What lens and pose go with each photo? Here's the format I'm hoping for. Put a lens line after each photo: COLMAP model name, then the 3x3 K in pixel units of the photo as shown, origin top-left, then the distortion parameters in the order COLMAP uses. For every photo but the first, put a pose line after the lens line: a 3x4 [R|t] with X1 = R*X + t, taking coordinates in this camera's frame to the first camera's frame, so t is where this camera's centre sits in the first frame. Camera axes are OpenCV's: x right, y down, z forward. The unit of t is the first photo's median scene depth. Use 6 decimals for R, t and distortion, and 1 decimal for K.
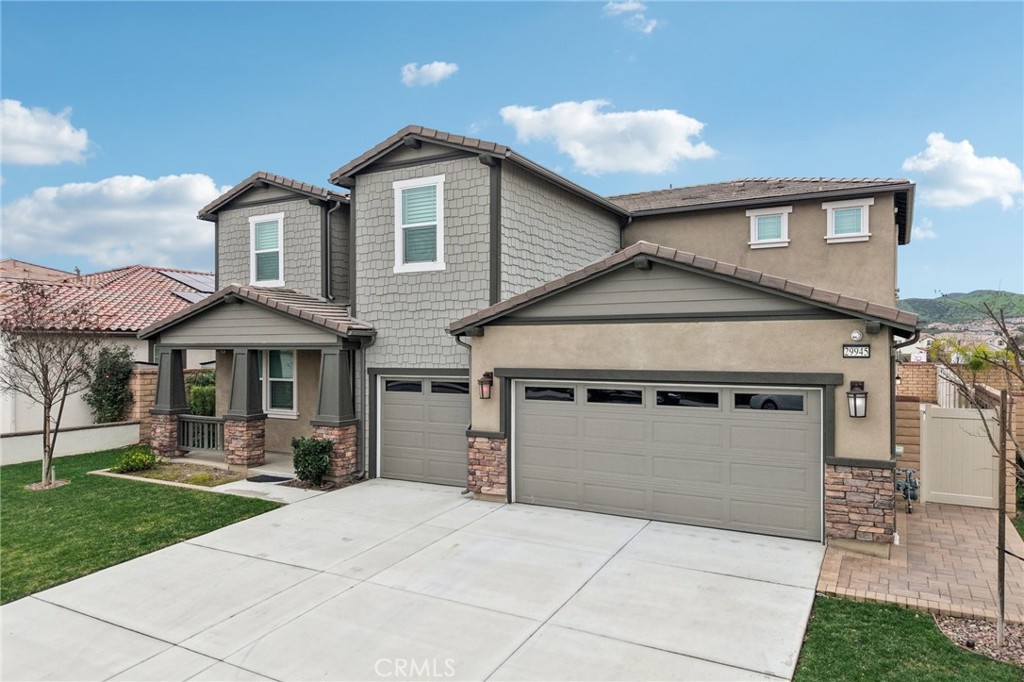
lens RADIAL K [[684.5, 0, 510.8], [0, 684.5, 349.2], [0, 0, 1]] dist [0.034828, -0.041712]
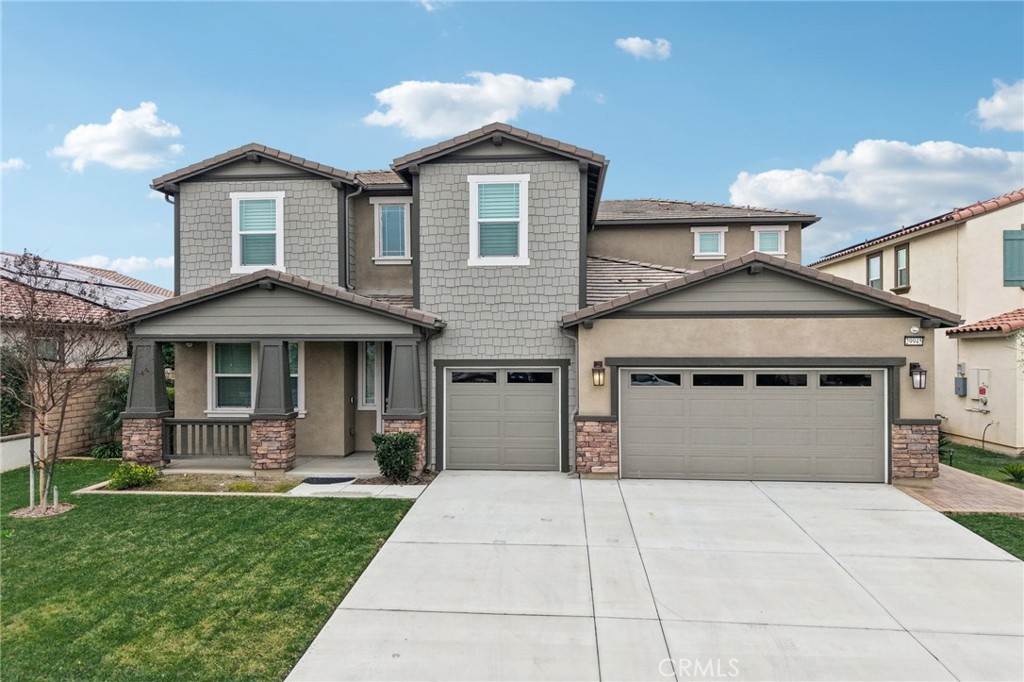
lens RADIAL K [[684.5, 0, 510.8], [0, 684.5, 349.2], [0, 0, 1]] dist [0.034828, -0.041712]
pose [[0.908337, -0.000544, 0.418238, -0.555925], [0.000788, 1.000000, -0.000412, 0.013131], [-0.418237, 0.000704, 0.908337, 0.058407]]
